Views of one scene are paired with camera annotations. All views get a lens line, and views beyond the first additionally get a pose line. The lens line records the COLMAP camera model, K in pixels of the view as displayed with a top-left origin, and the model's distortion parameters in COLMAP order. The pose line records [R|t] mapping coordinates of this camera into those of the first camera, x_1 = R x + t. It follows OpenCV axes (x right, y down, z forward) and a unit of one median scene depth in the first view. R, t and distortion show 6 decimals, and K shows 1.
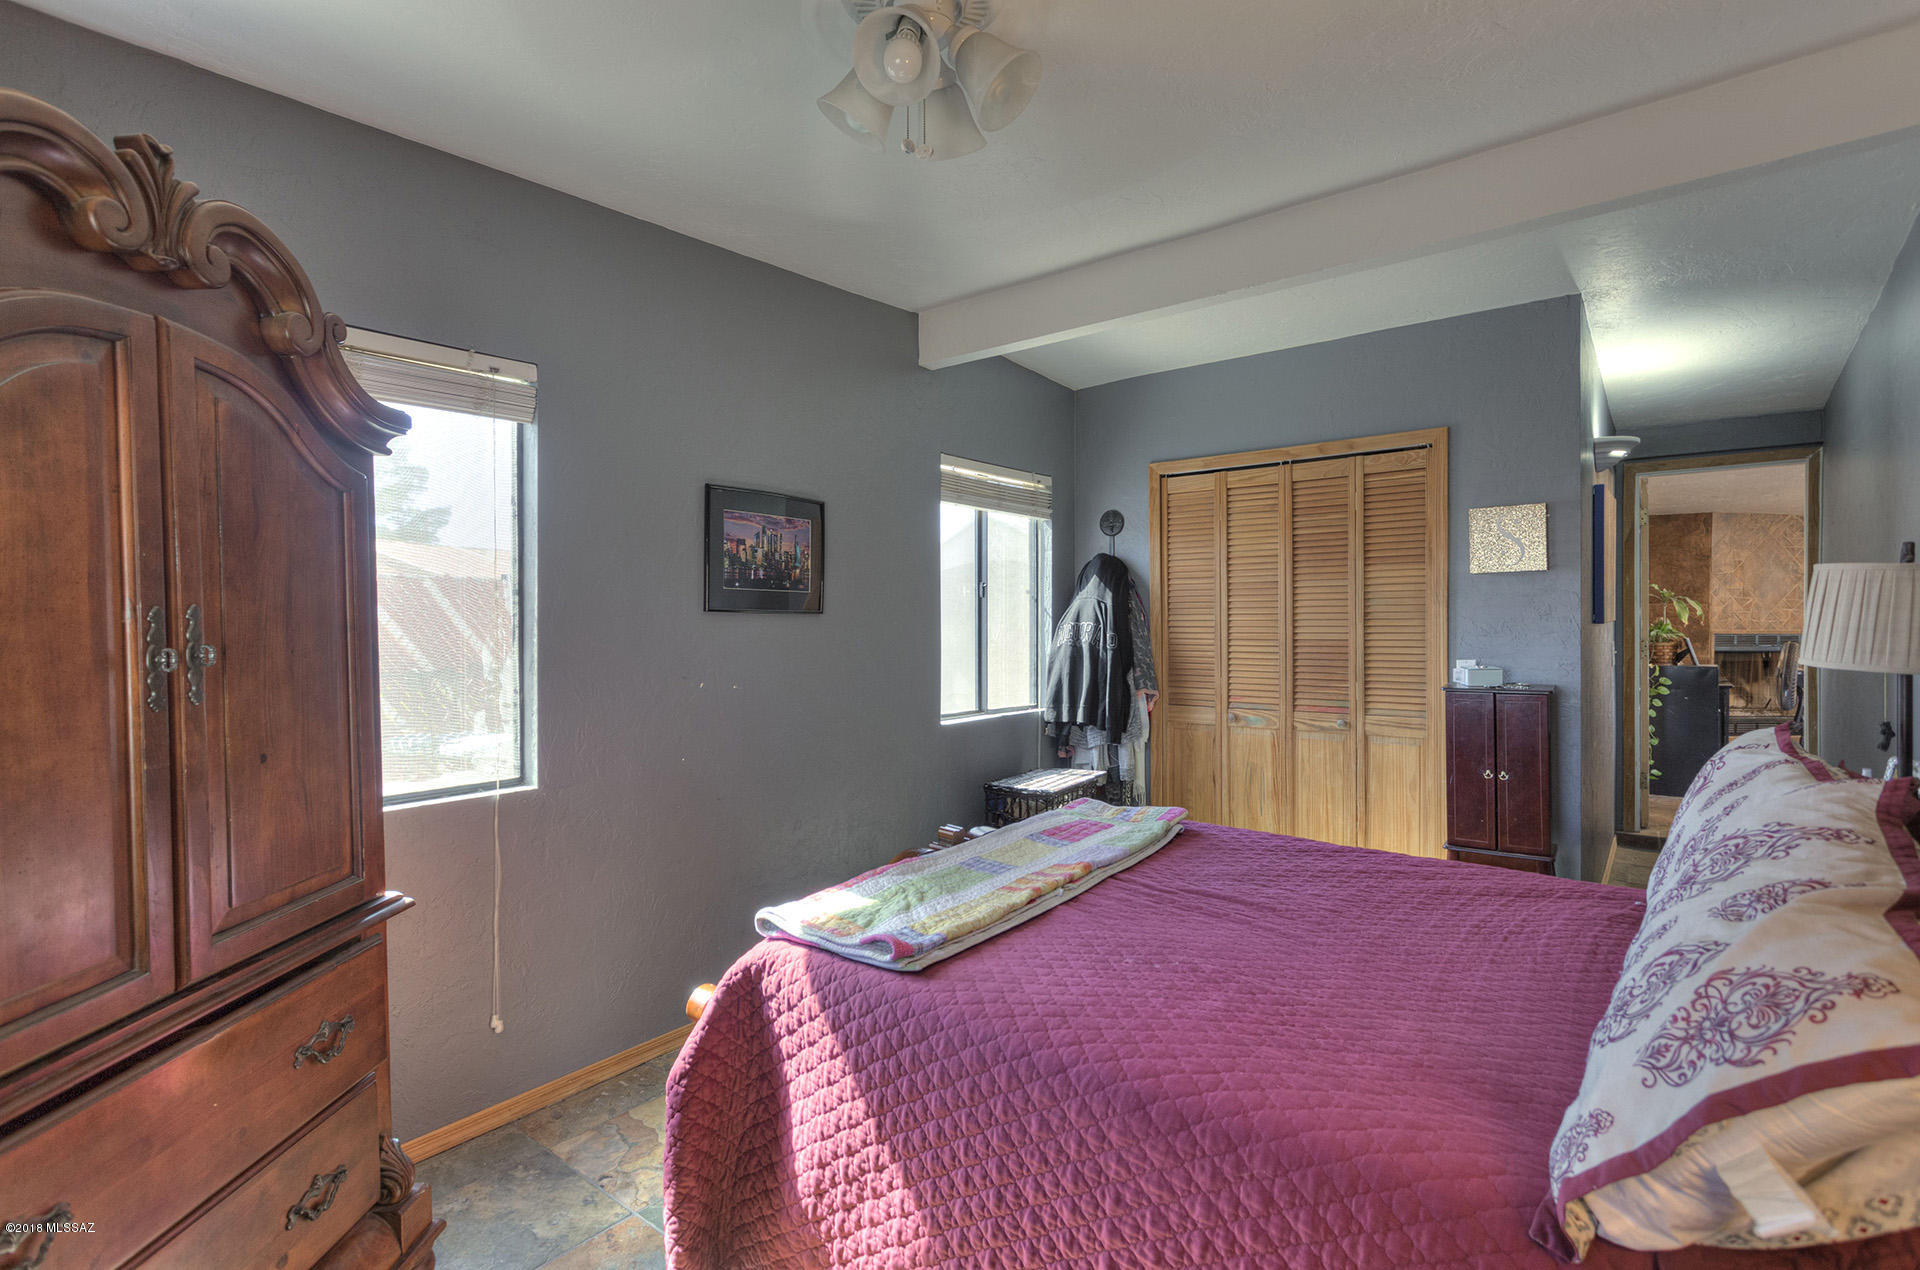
lens RADIAL K [[904.0, 0, 949.9], [0, 904.0, 631.6], [0, 0, 1]] dist [0.001893, 0.001012]
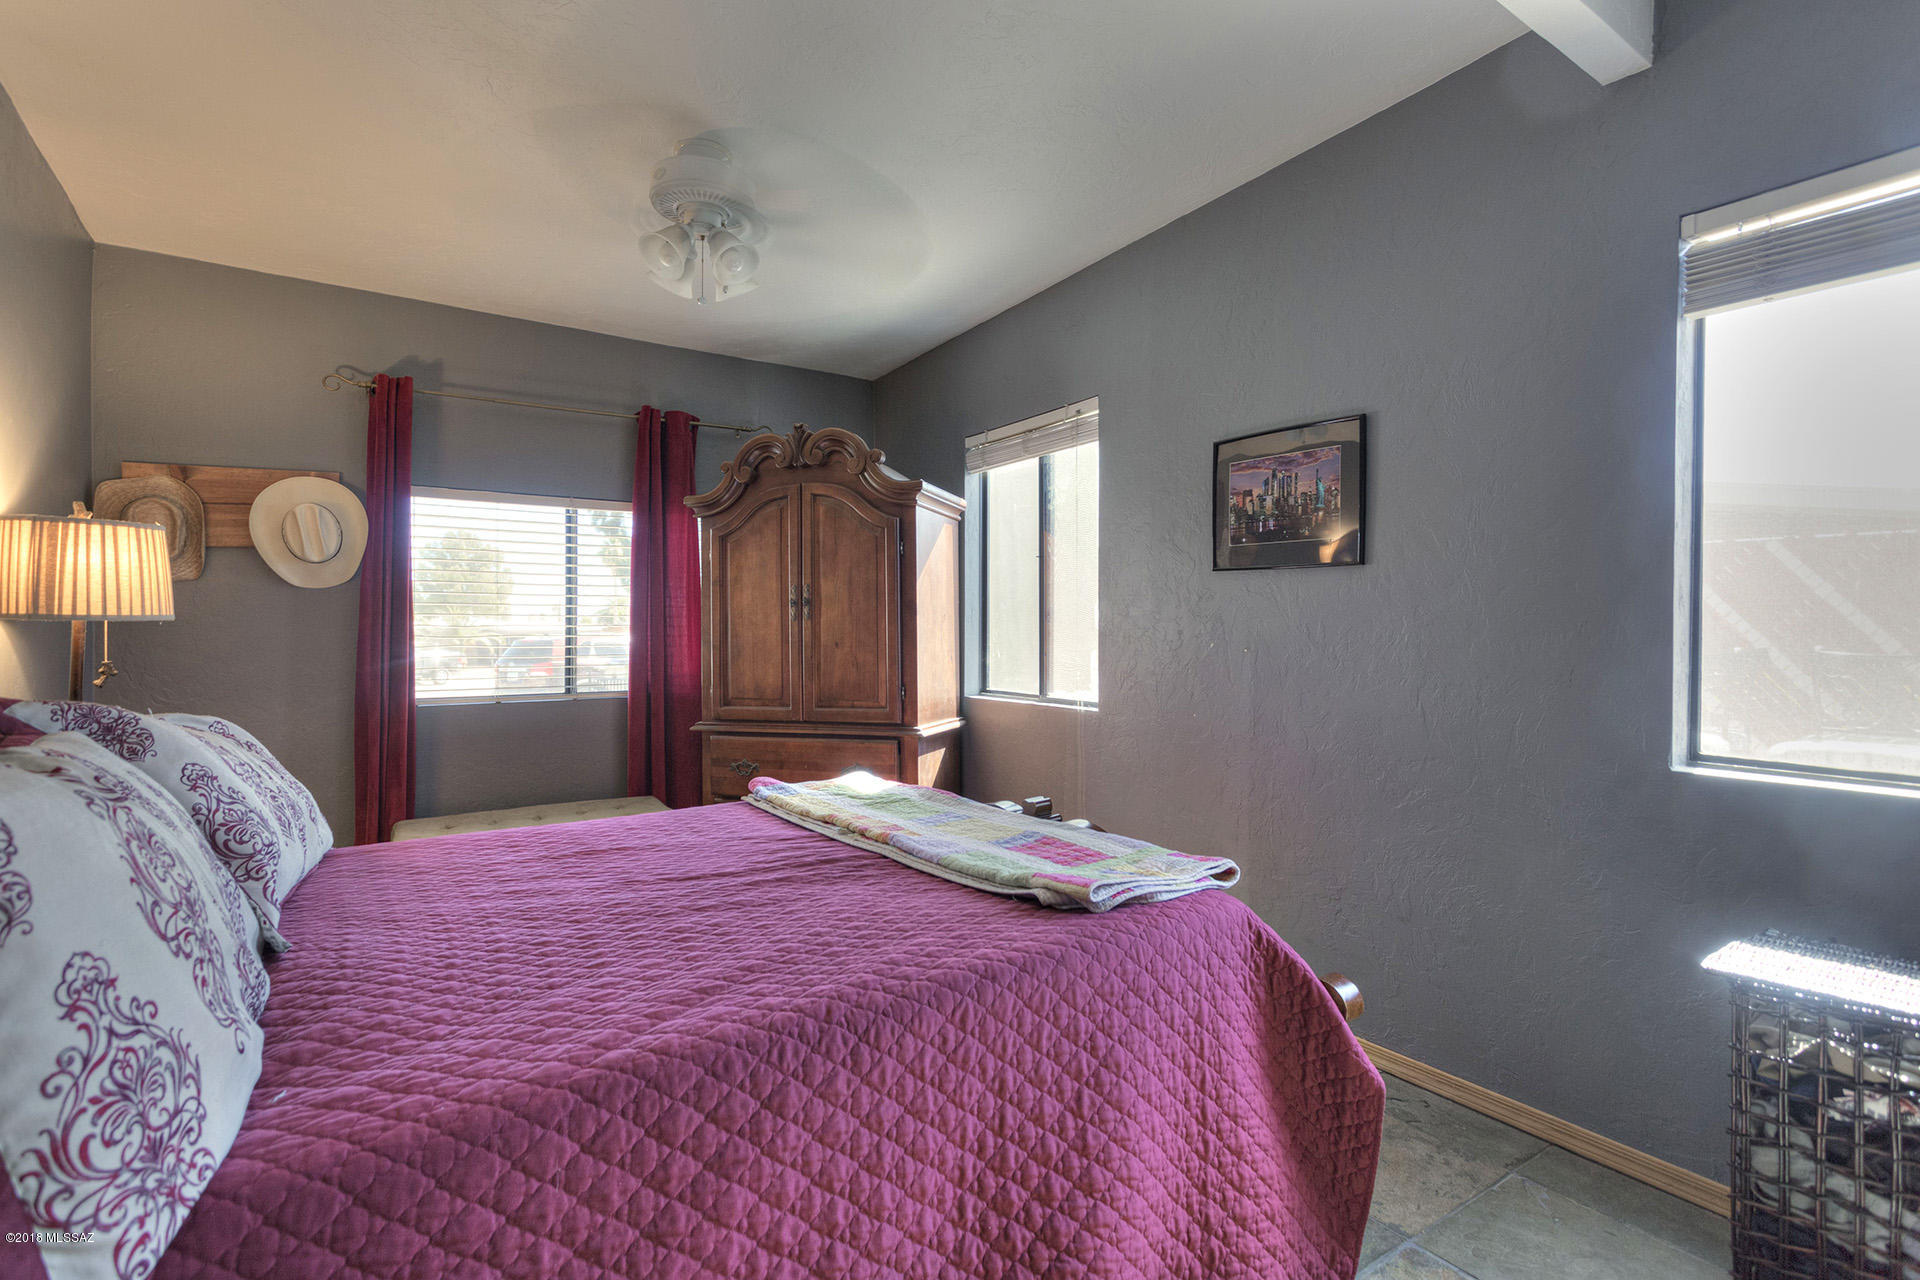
lens RADIAL K [[905.5, 0, 964.6], [0, 905.5, 634.6], [0, 0, 1]] dist [0.002117, 0.000744]
pose [[-0.274893, 0.014555, -0.961365, 0.737288], [-0.010382, 0.999782, 0.018105, 0.031039], [0.961419, 0.014958, -0.274682, 0.976066]]
